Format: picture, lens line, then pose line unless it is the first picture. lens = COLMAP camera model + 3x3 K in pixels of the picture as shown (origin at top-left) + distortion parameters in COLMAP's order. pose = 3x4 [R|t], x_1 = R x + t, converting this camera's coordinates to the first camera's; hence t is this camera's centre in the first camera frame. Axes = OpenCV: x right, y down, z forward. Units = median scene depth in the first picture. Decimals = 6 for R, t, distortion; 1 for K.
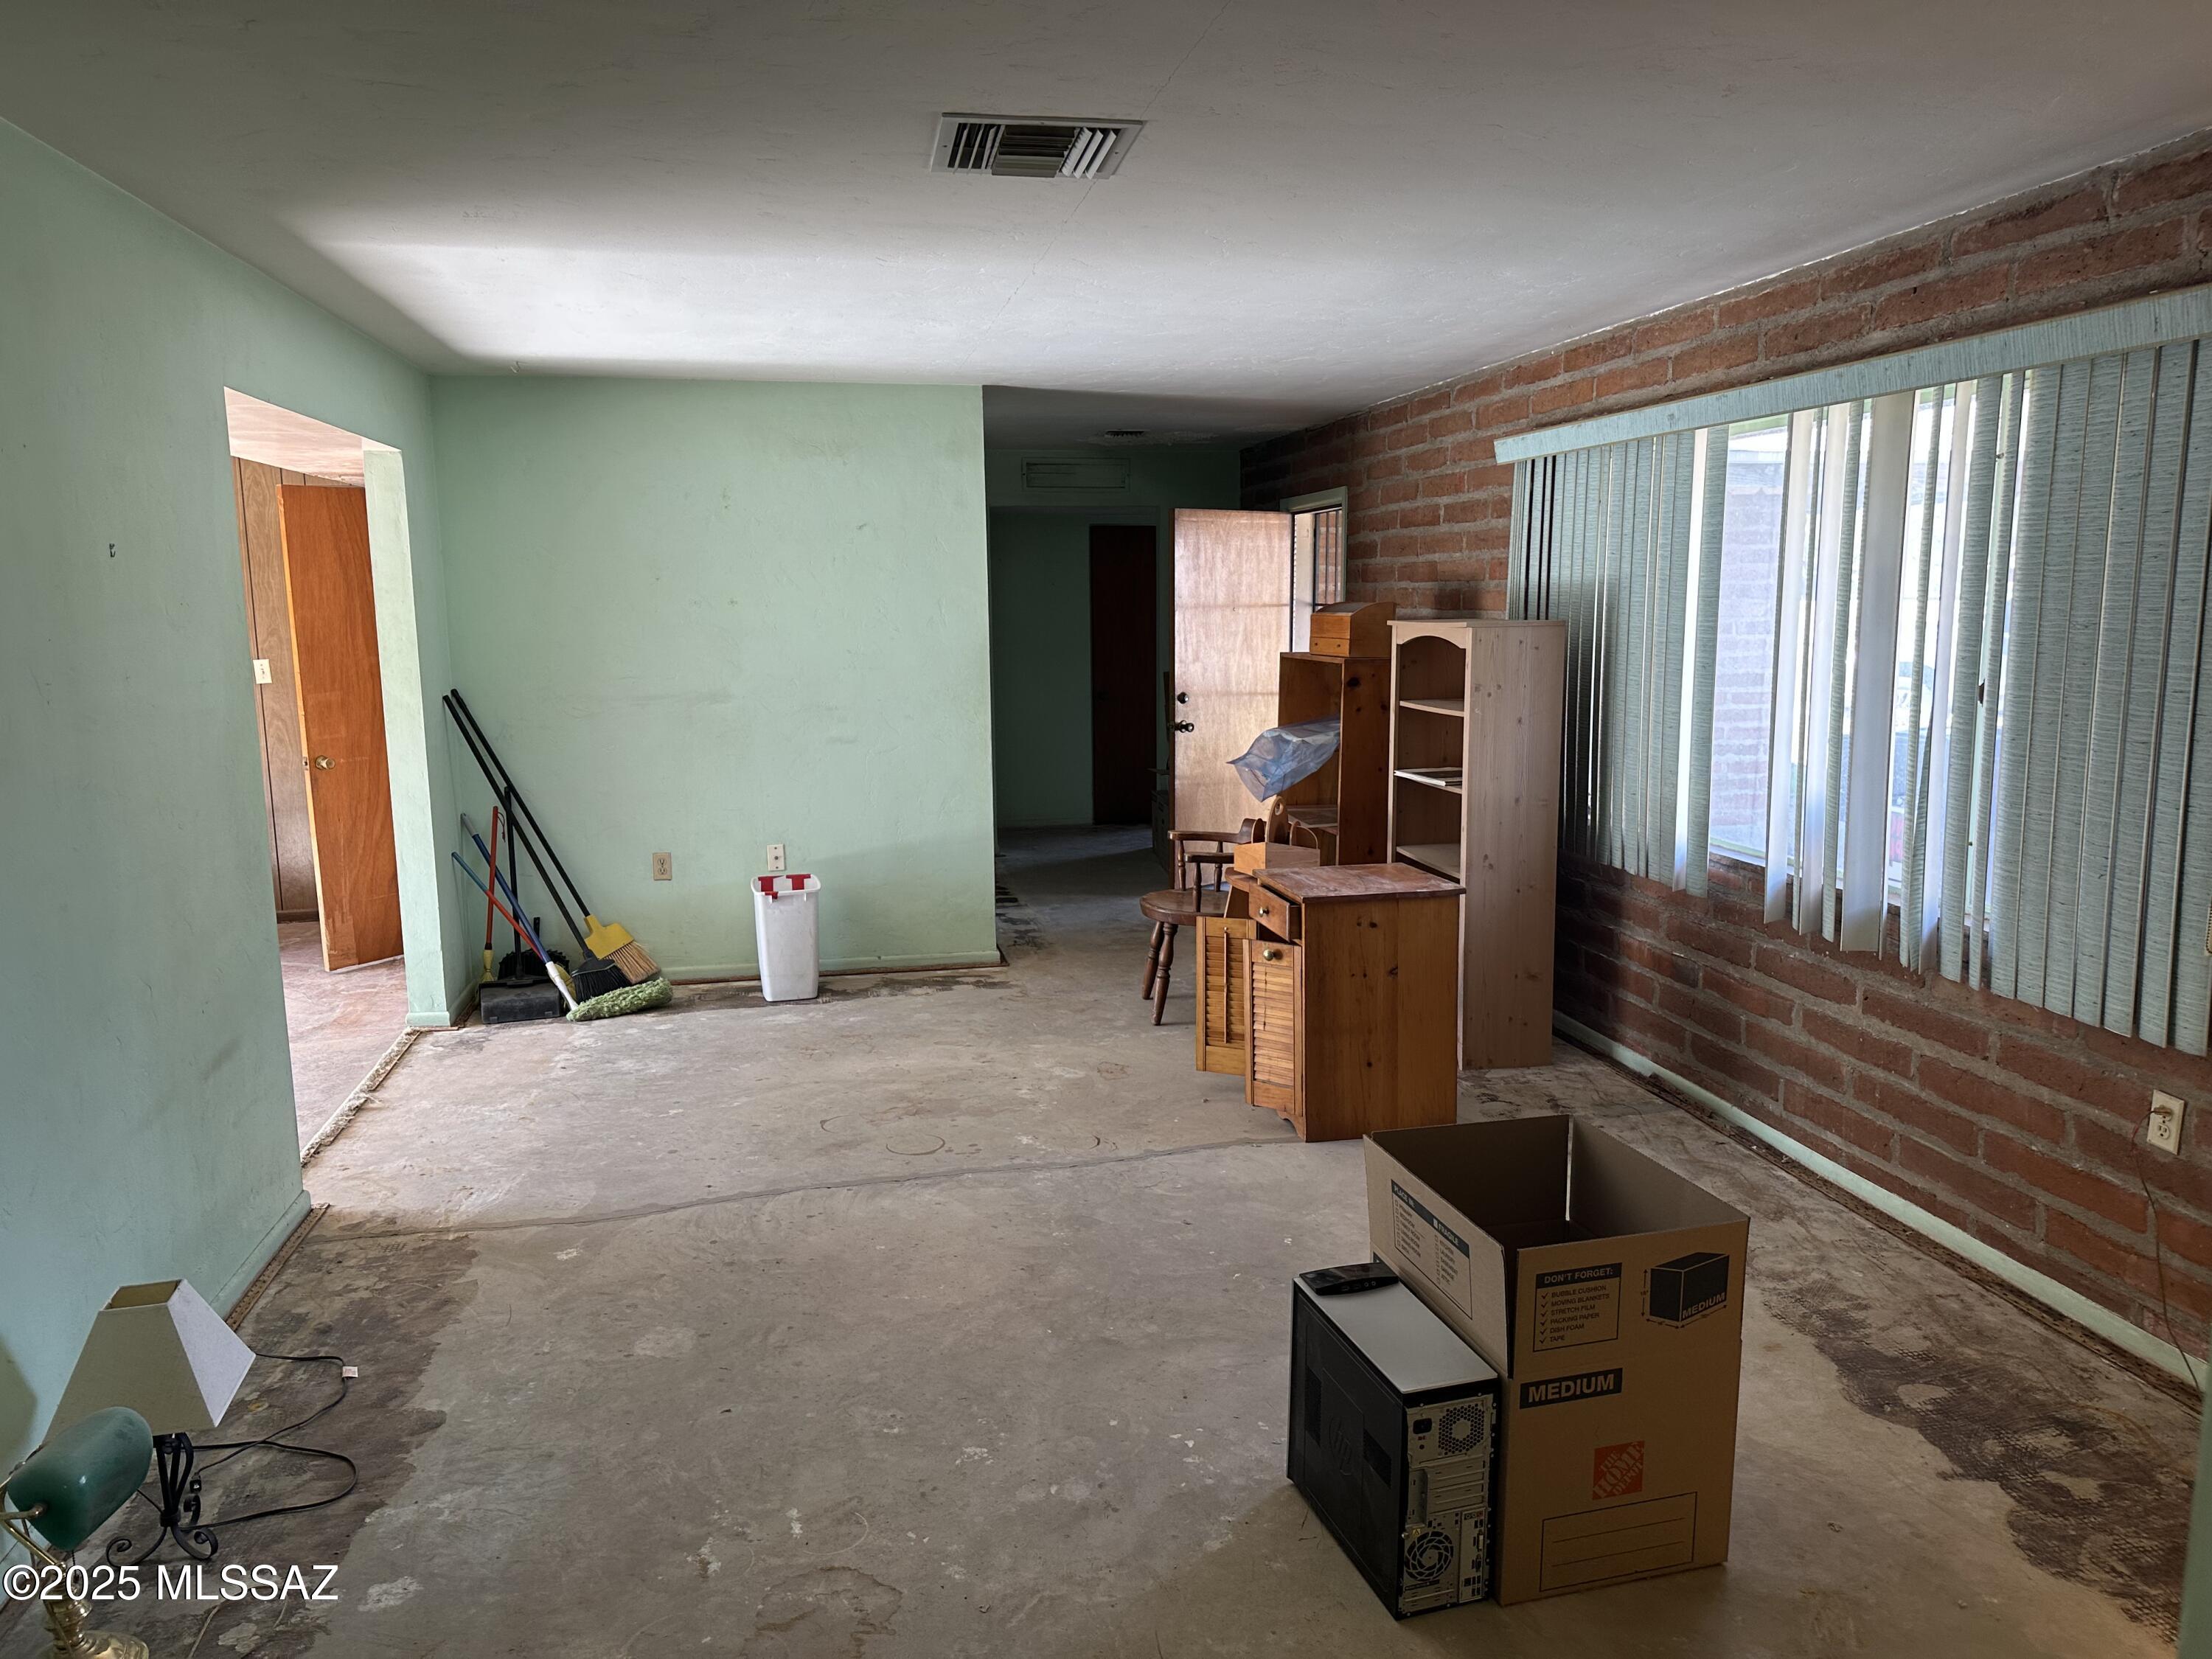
lens RADIAL K [[1550.7, 0, 1097.8], [0, 1550.7, 828.1], [0, 0, 1]] dist [0.046365, -0.056251]
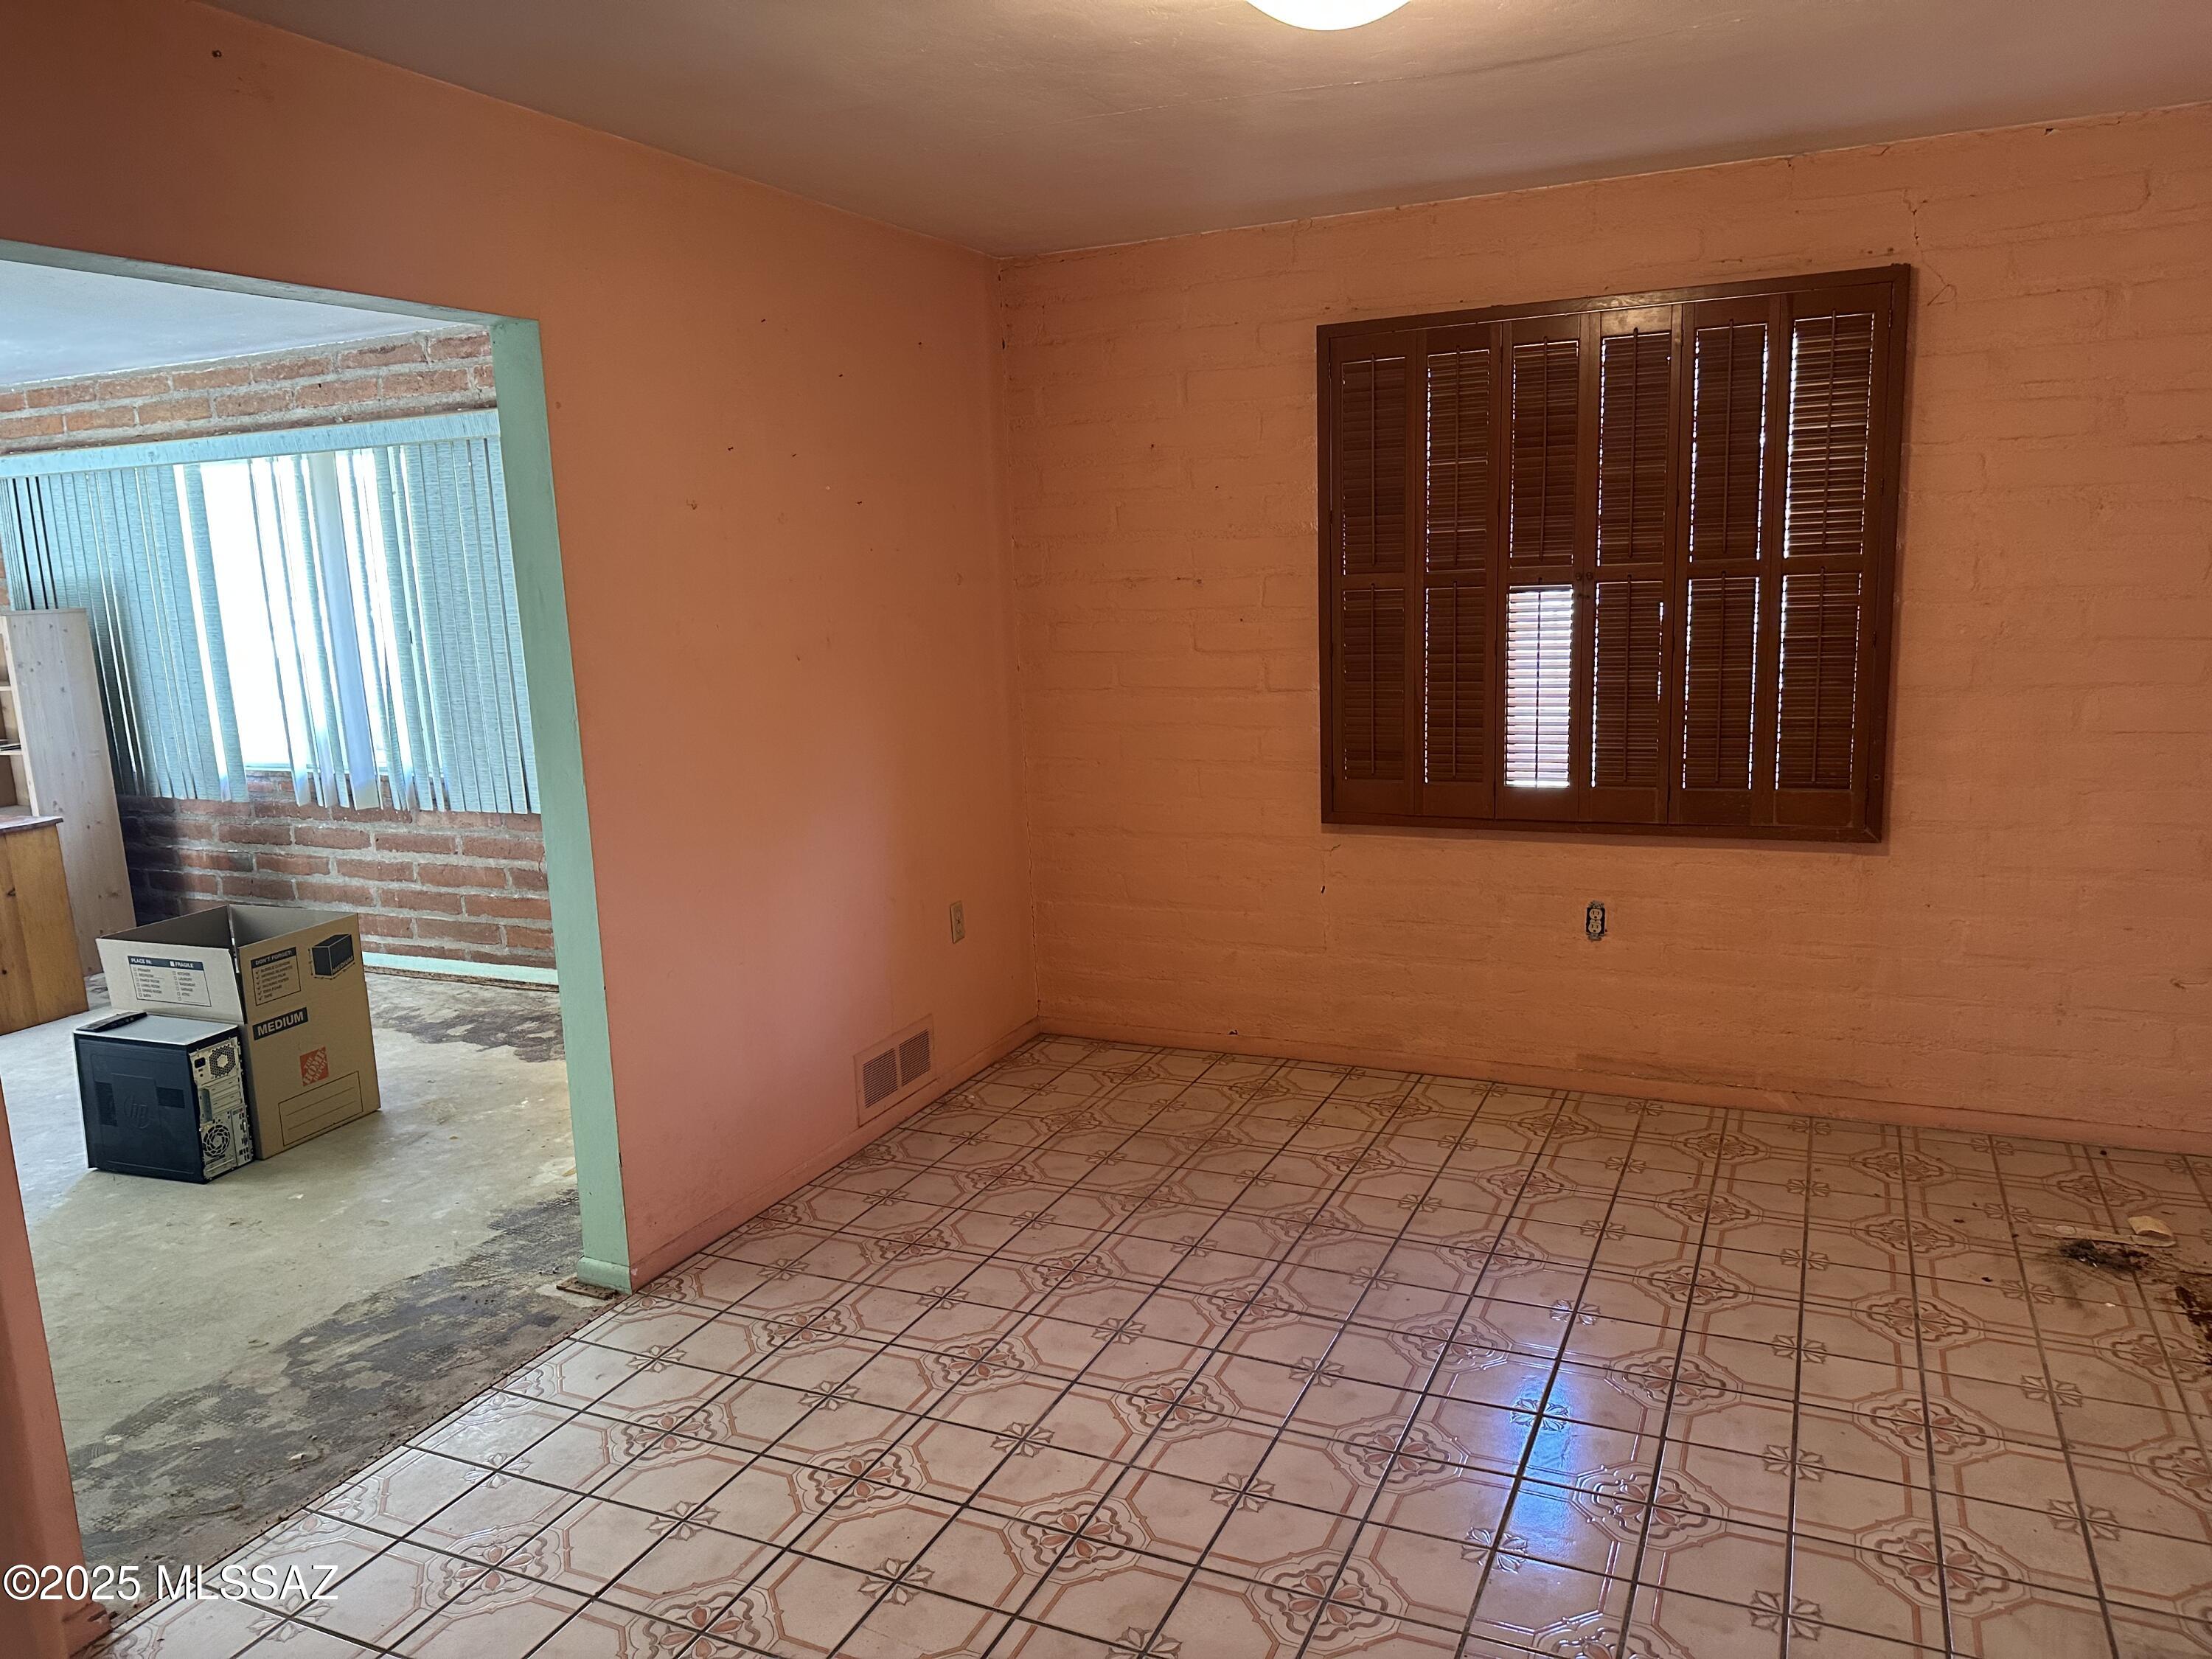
lens RADIAL K [[1550.7, 0, 1097.8], [0, 1550.7, 828.1], [0, 0, 1]] dist [0.046365, -0.056251]
pose [[0.582934, -0.159791, 0.796652, -0.354731], [0.160077, 0.983841, 0.080204, 0.096698], [-0.796594, 0.080772, 0.599094, -0.543795]]
